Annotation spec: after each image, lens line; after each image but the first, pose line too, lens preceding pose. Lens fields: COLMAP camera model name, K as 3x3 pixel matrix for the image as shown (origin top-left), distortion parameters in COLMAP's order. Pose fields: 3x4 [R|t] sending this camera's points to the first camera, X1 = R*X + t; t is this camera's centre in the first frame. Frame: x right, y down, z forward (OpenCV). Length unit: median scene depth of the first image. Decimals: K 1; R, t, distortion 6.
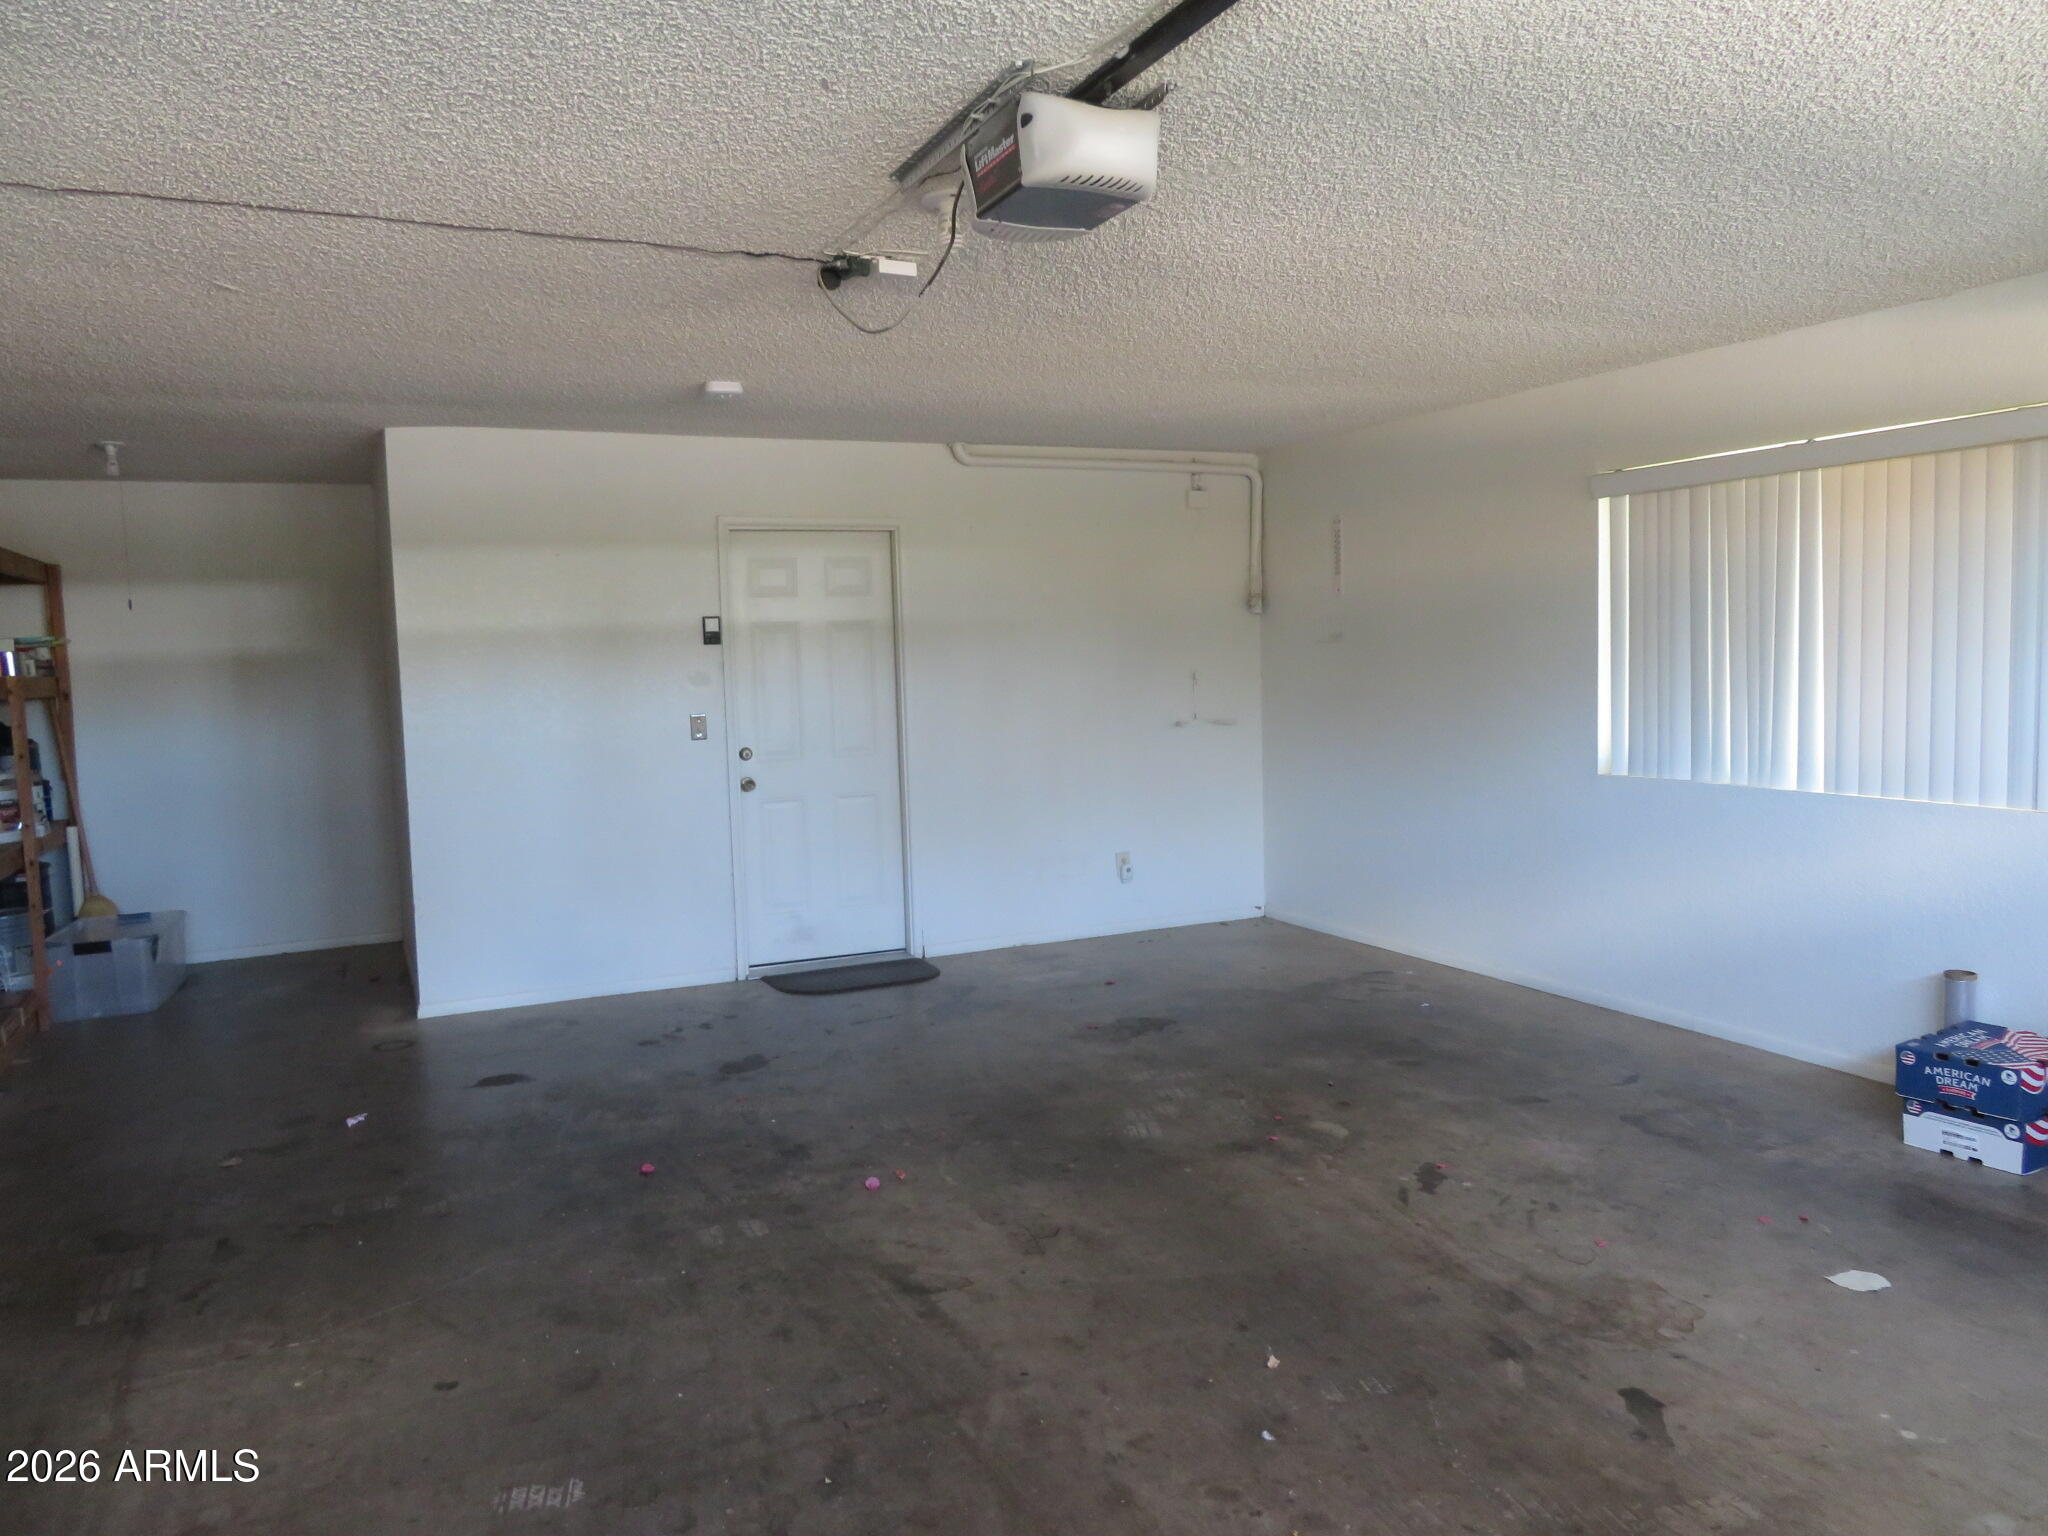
lens RADIAL K [[1477.2, 0, 1023.8], [0, 1477.2, 769.4], [0, 0, 1]] dist [-0.003947, 0.004440]
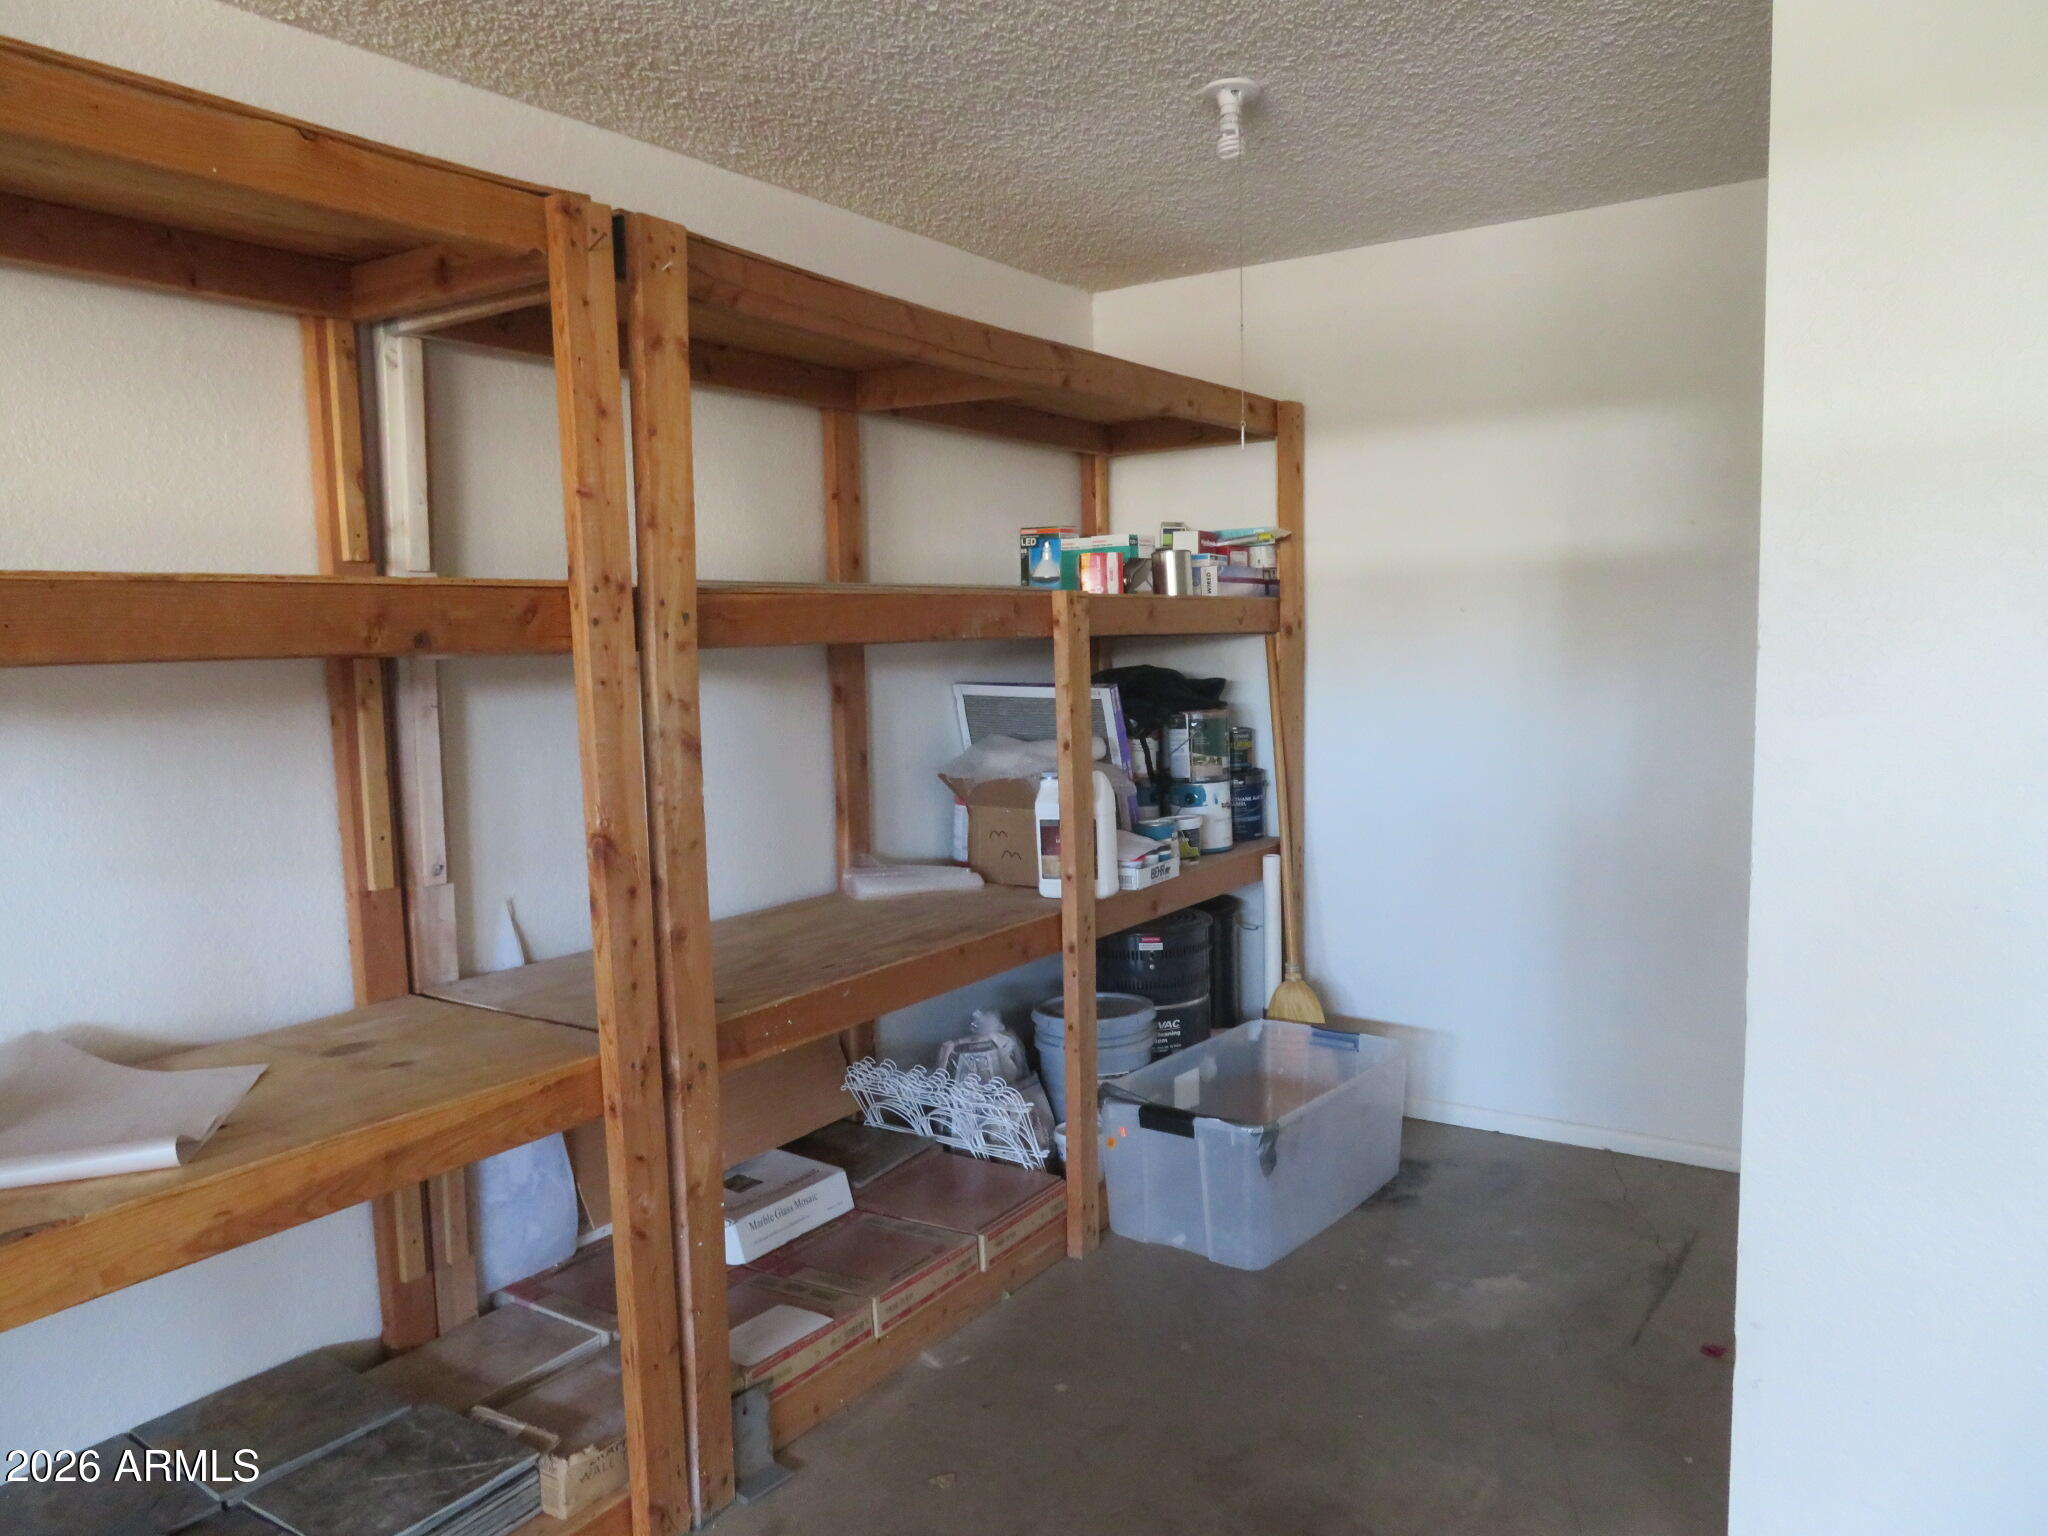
lens RADIAL K [[1477.2, 0, 1024.6], [0, 1477.2, 769.7], [0, 0, 1]] dist [-0.003947, 0.004440]
pose [[0.514529, 0.104250, -0.851112, -0.204735], [-0.067459, 0.994427, 0.081023, -0.036095], [0.854816, 0.015727, 0.518694, 0.615695]]
